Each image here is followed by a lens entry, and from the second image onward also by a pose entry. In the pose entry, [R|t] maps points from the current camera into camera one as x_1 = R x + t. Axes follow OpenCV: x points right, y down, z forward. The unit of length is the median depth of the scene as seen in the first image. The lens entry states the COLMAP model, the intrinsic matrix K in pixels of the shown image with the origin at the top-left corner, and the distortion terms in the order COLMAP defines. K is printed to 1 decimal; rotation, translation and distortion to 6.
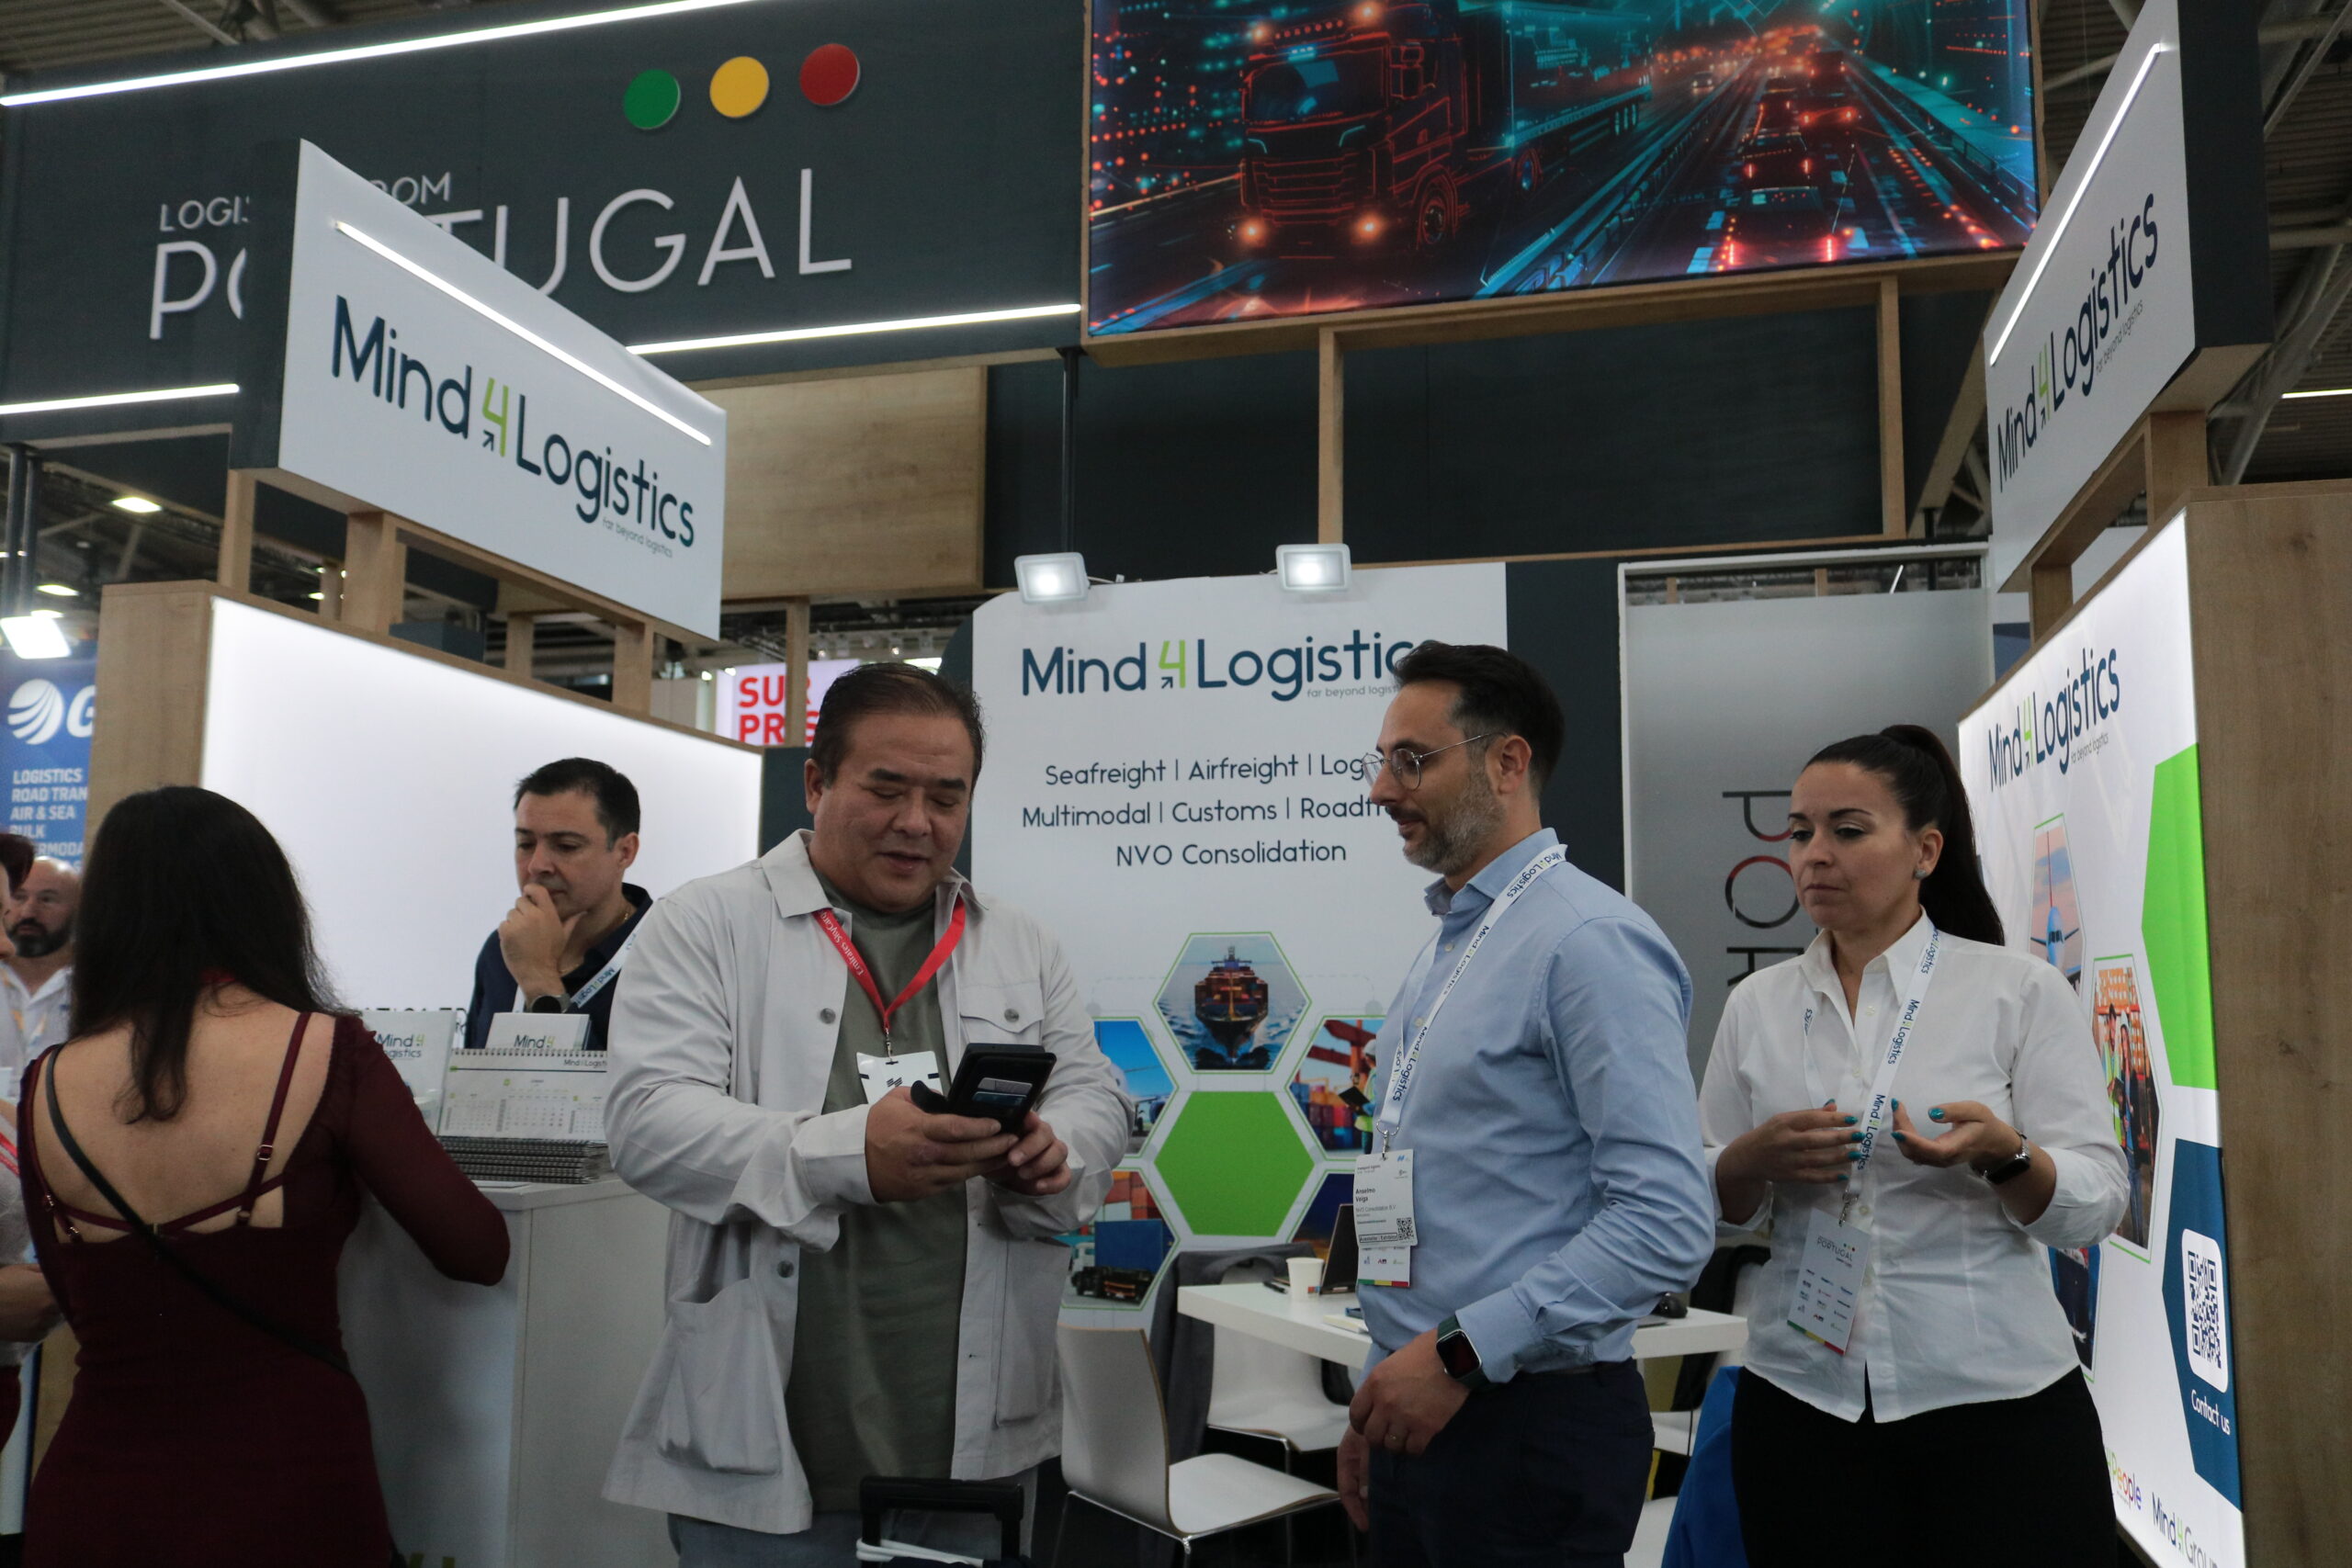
lens RADIAL K [[1911.2, 0, 1172.6], [0, 1911.2, 790.0], [0, 0, 1]] dist [-0.005206, 0.005754]
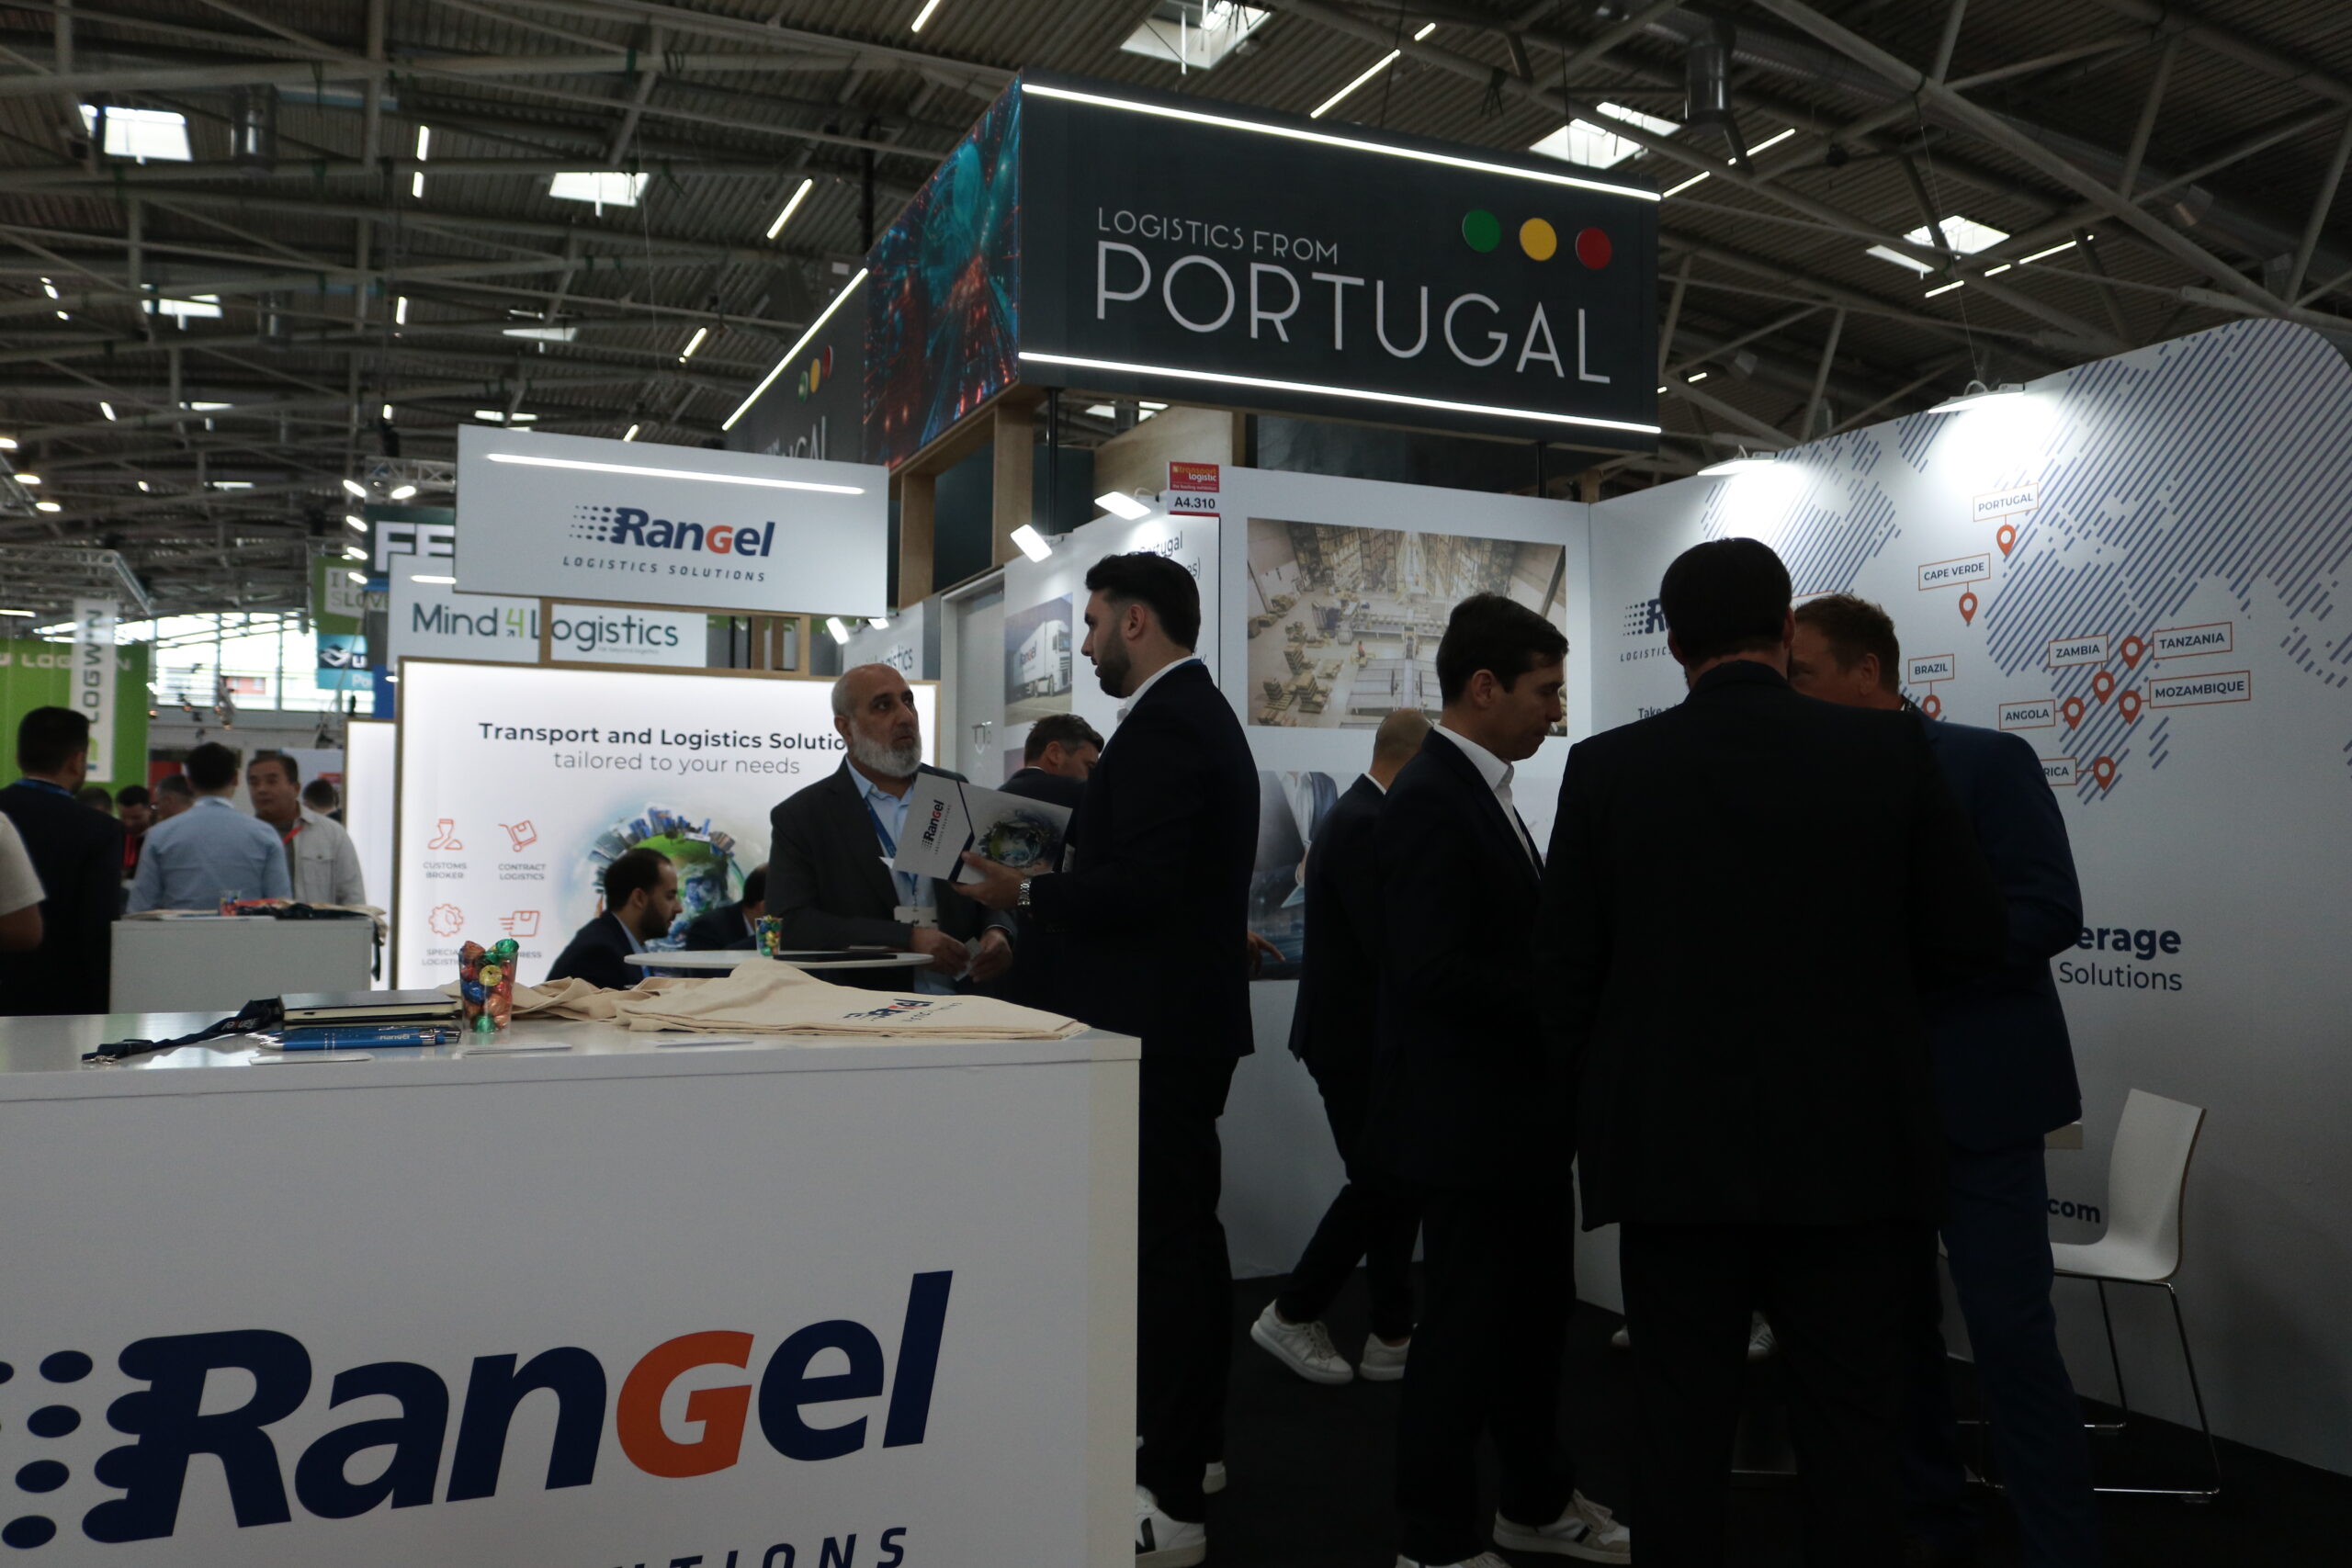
lens RADIAL K [[1911.2, 0, 1164.8], [0, 1911.2, 794.1], [0, 0, 1]] dist [-0.005206, 0.005754]
pose [[0.621279, -0.033147, -0.782888, 1.702723], [0.087939, 0.995743, 0.027627, 0.028156], [0.778639, -0.086010, 0.621549, 0.065263]]
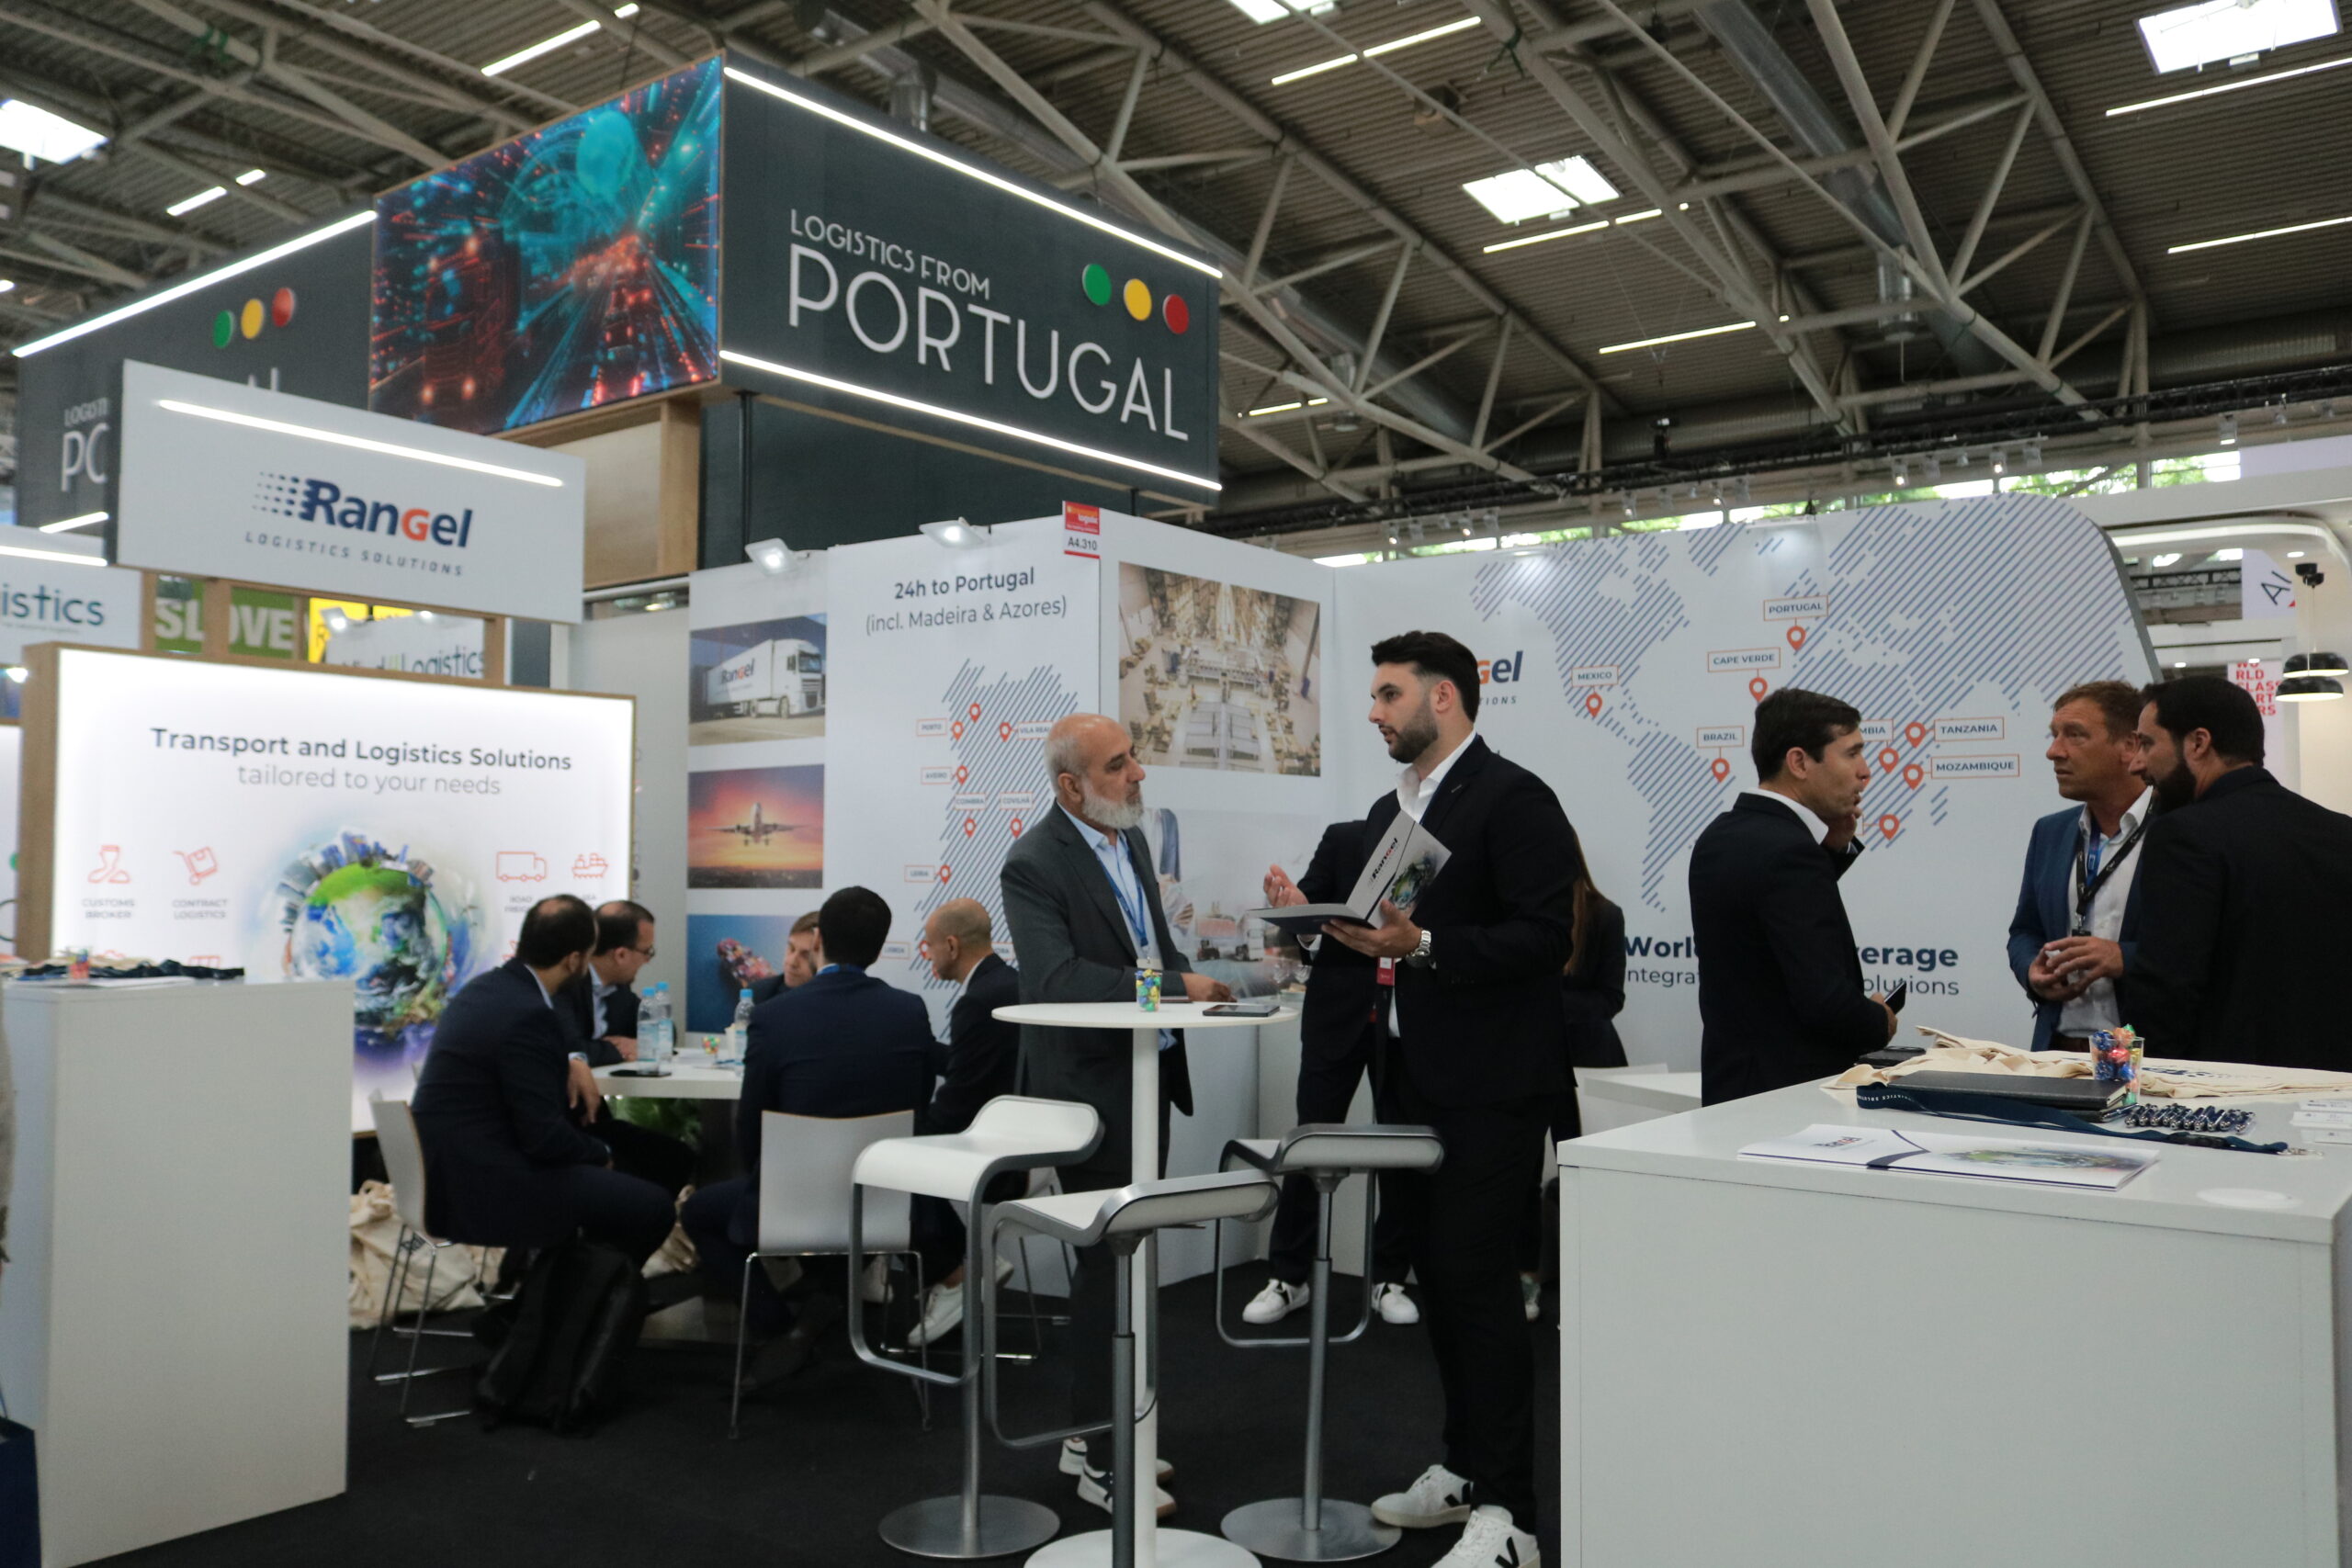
lens RADIAL K [[1911.2, 0, 1195.5], [0, 1911.2, 792.6], [0, 0, 1]] dist [-0.005206, 0.005754]
pose [[0.923290, -0.019835, -0.383591, 1.321692], [0.046338, 0.997124, 0.059976, -0.028923], [0.381298, -0.073150, 0.921554, -0.263393]]
